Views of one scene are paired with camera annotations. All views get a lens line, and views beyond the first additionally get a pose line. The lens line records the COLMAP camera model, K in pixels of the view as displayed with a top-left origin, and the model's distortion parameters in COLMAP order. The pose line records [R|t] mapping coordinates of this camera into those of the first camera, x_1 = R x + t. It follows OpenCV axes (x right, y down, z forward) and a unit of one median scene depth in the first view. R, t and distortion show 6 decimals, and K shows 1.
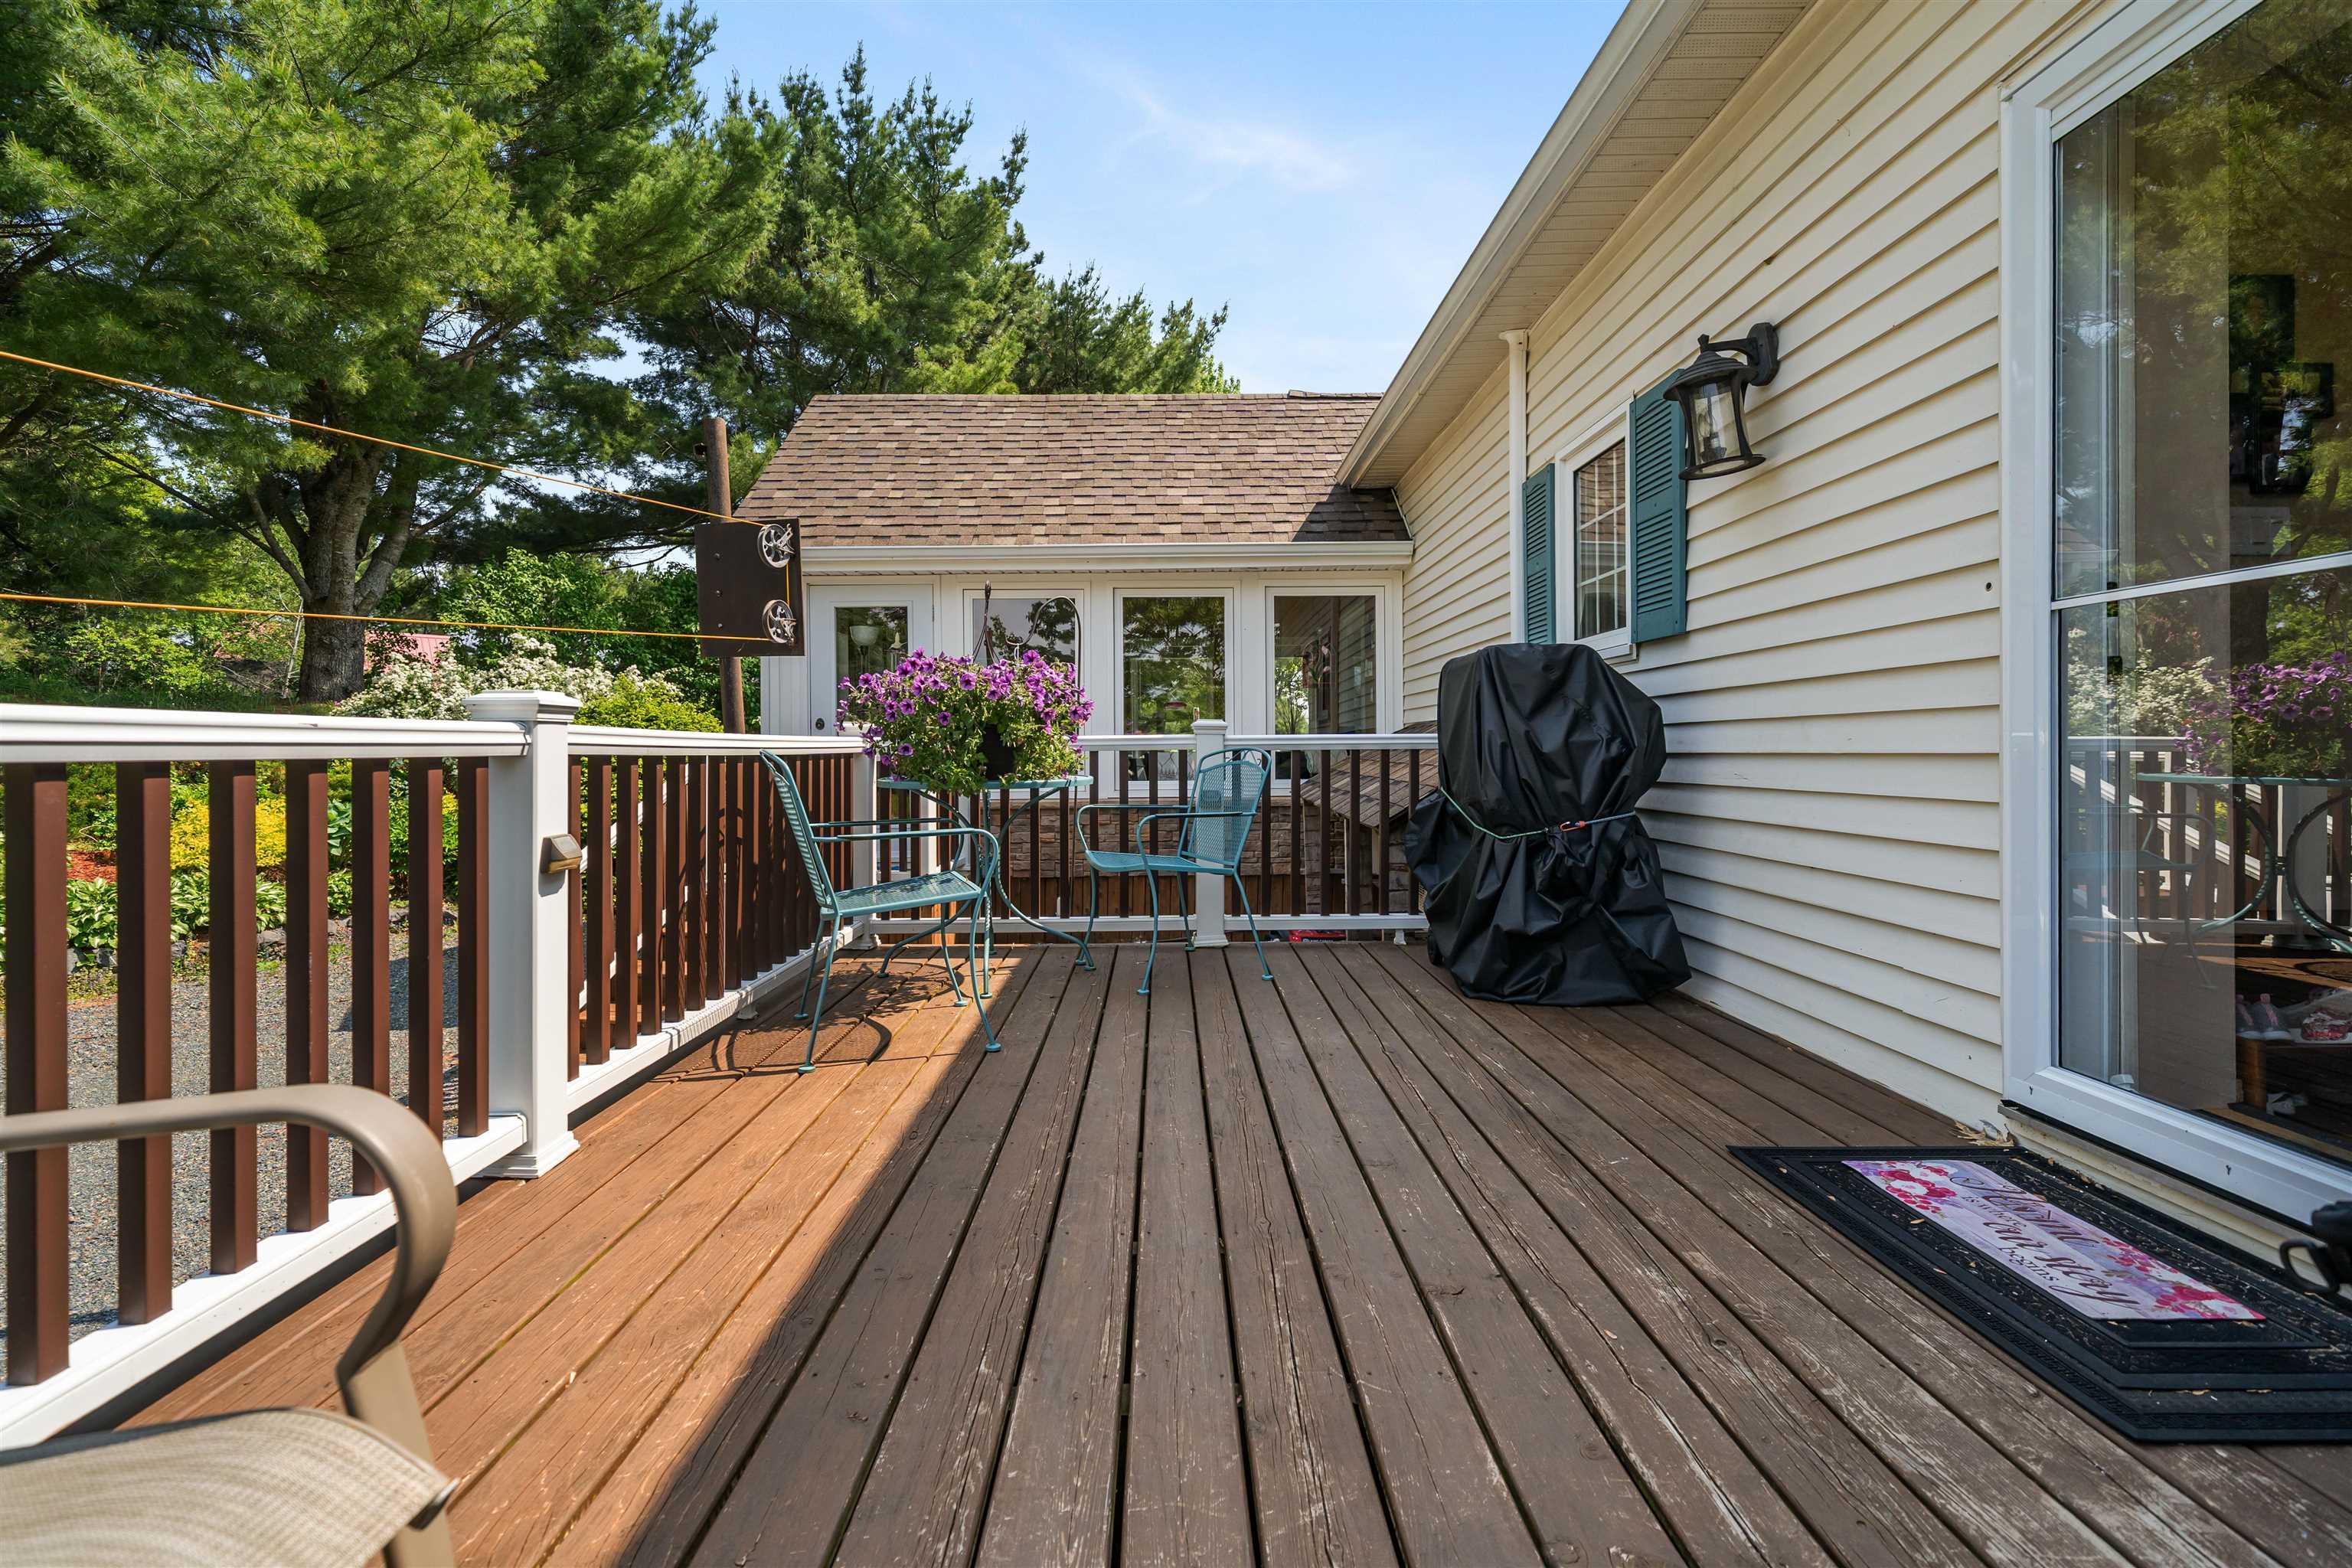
lens RADIAL K [[1017.1, 0, 1176.3], [0, 1017.1, 752.0], [0, 0, 1]] dist [-0.001632, -0.000275]
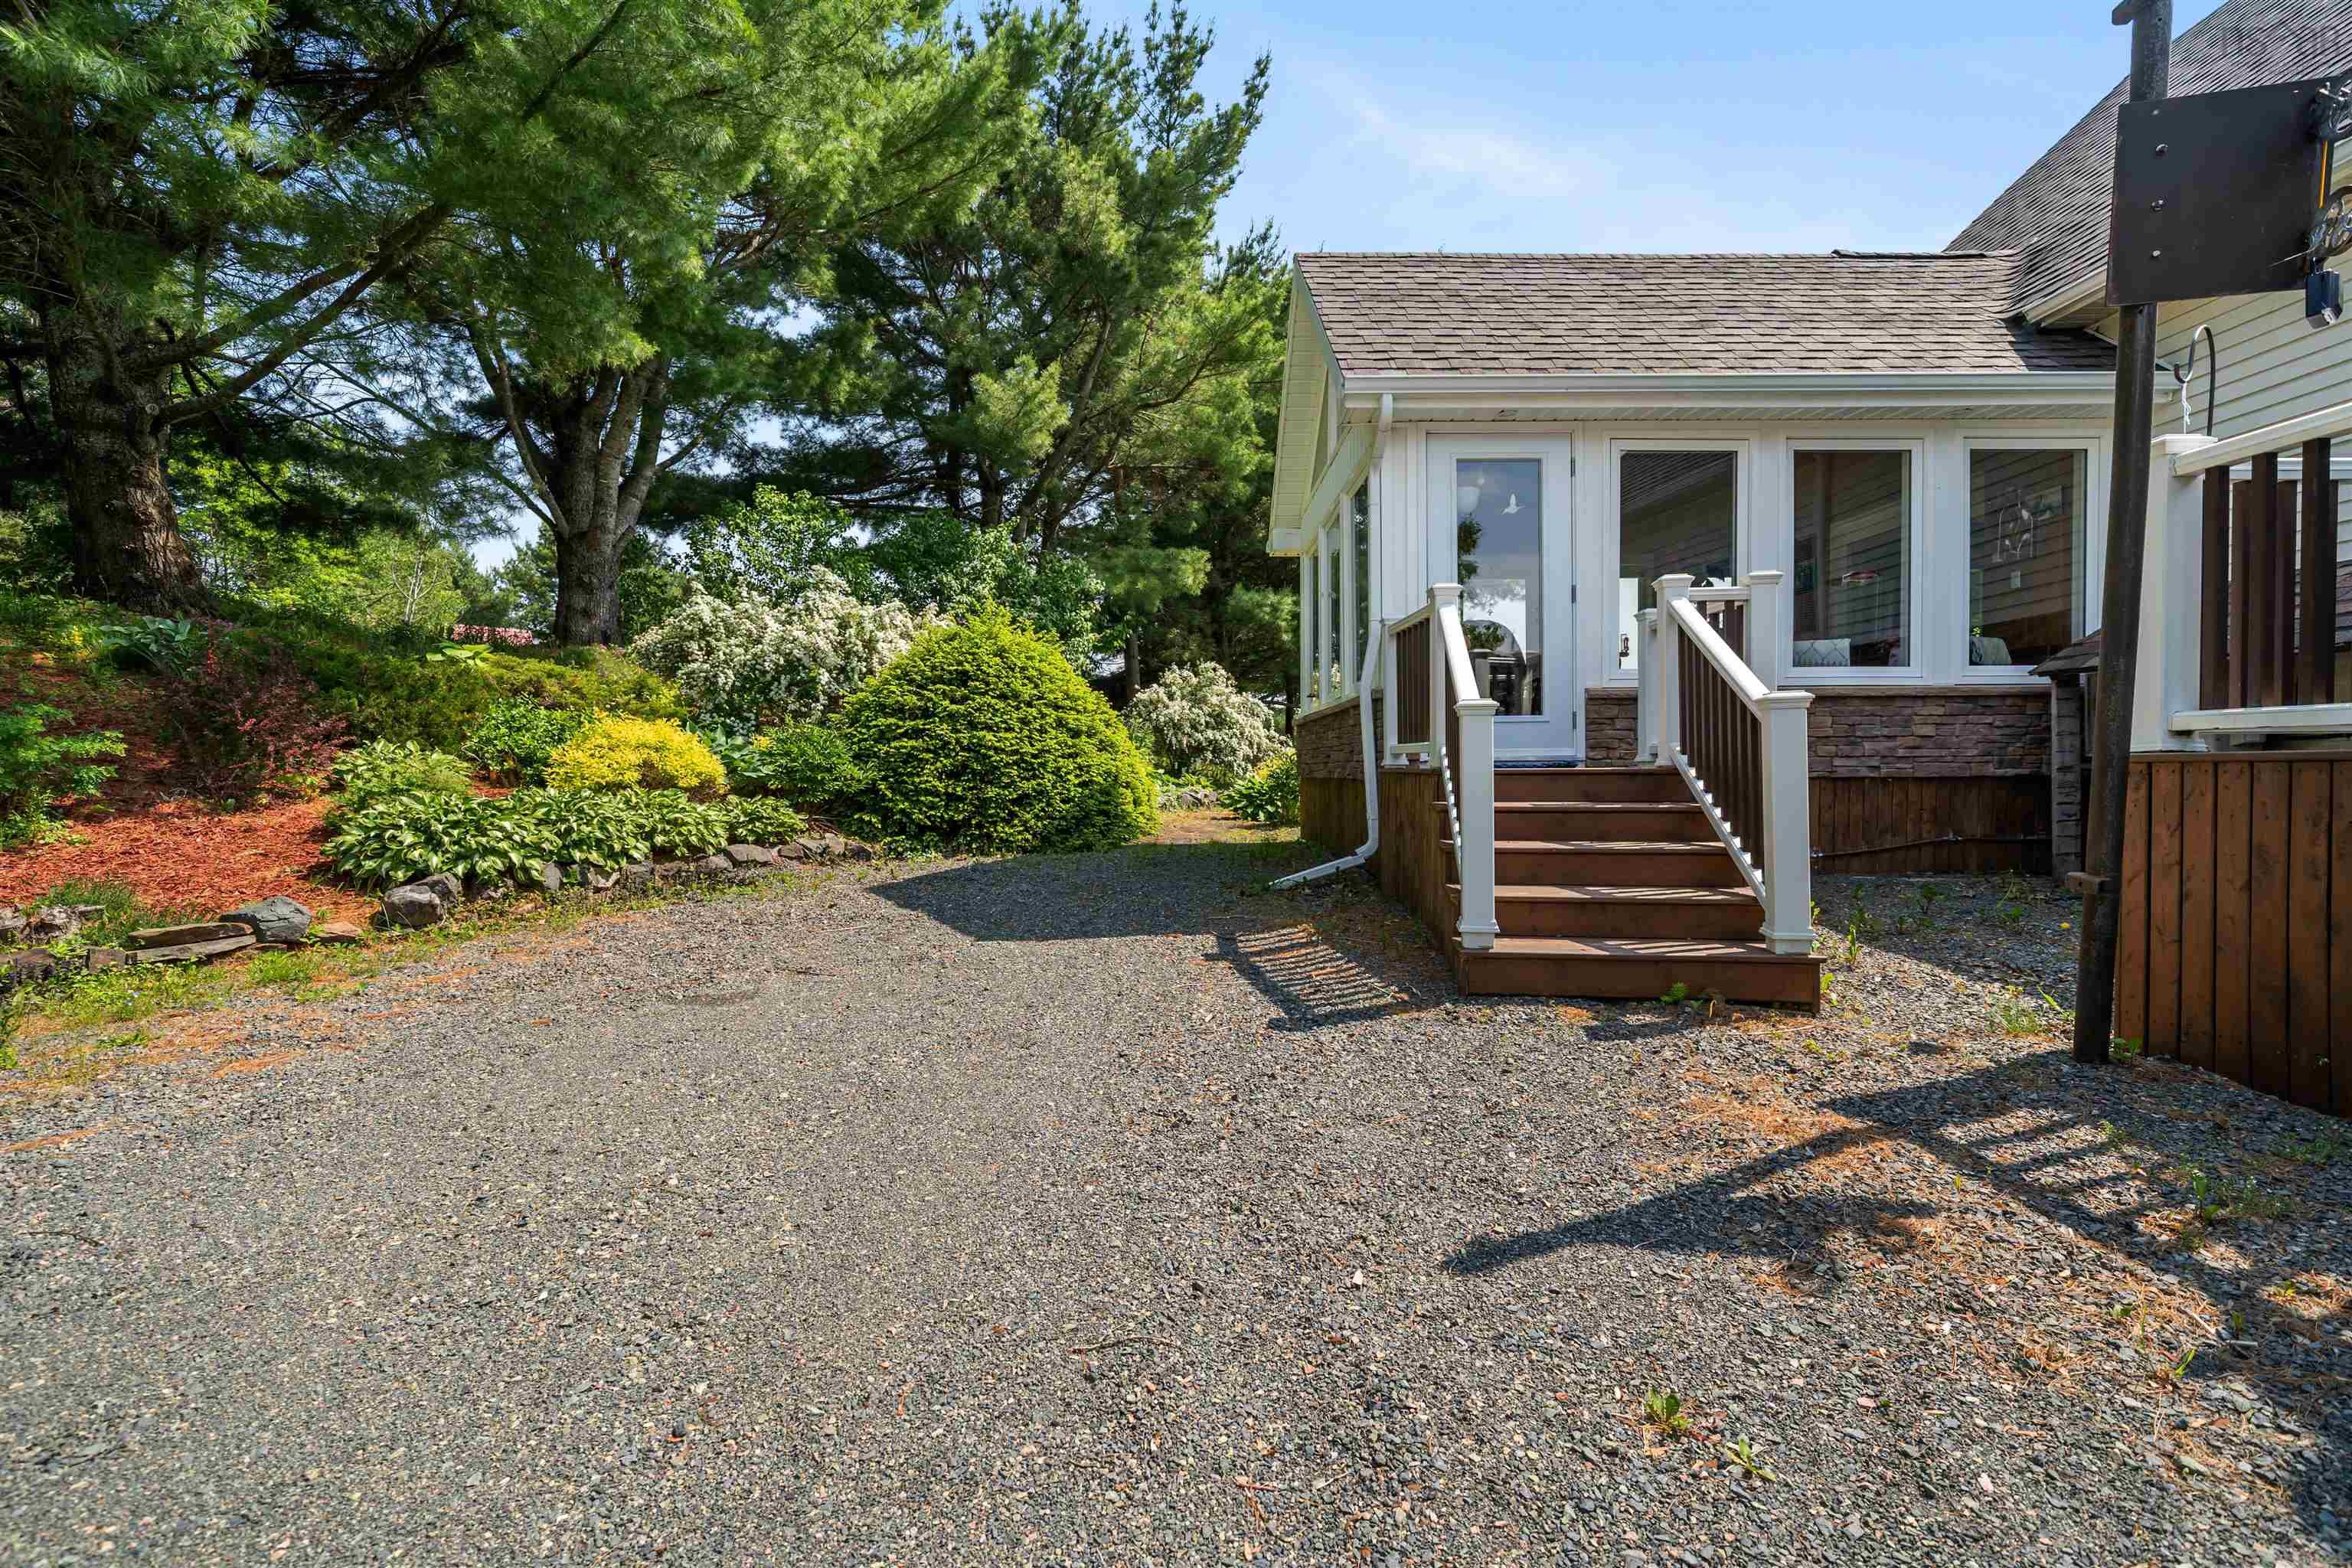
lens RADIAL K [[1015.7, 0, 1176.0], [0, 1015.7, 784.0], [0, 0, 1]] dist [-0.001616, -0.000101]
pose [[0.999985, 0.001237, 0.005352, -0.237489], [-0.001286, 0.999956, 0.009251, 0.049568], [-0.005340, -0.009257, 0.999943, 0.064869]]
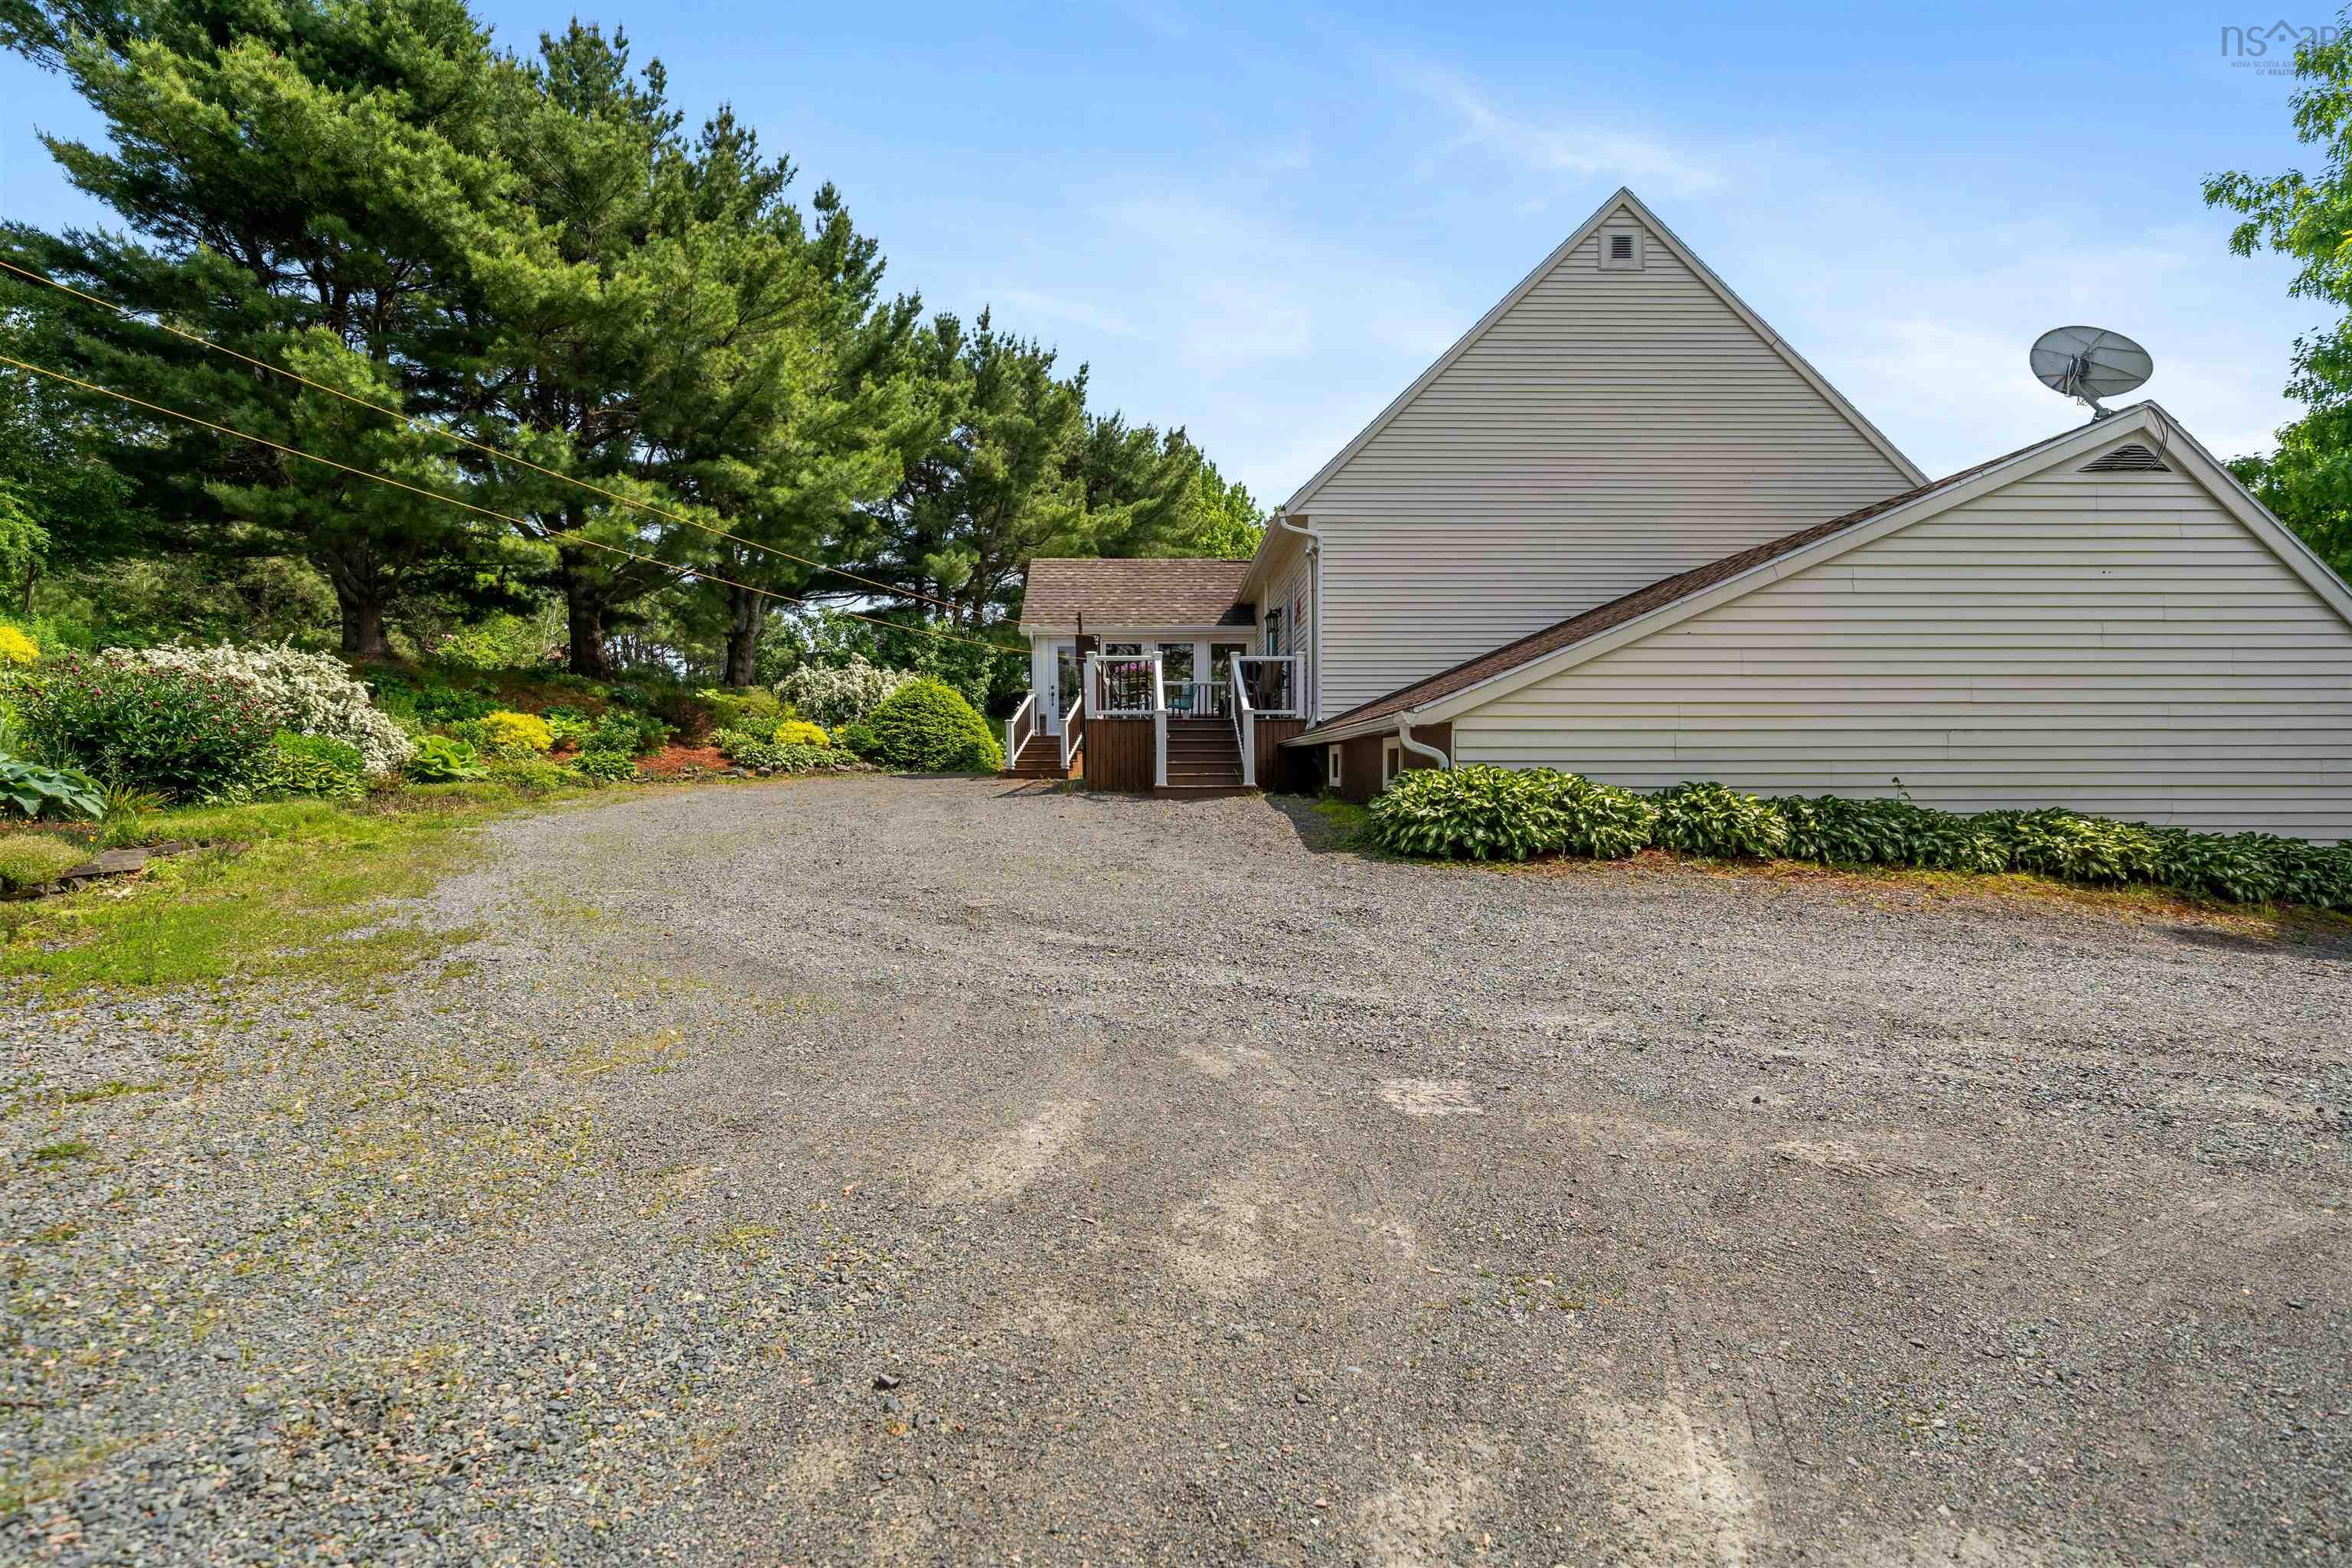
lens RADIAL K [[1088.1, 0, 1176.0], [0, 1088.1, 784.0], [0, 0, 1]] dist [0.010415, -0.000012]
pose [[0.999979, 0.002541, 0.005932, -0.007809], [-0.002591, 0.999960, 0.008560, 0.090704], [-0.005910, -0.008575, 0.999946, -0.858483]]
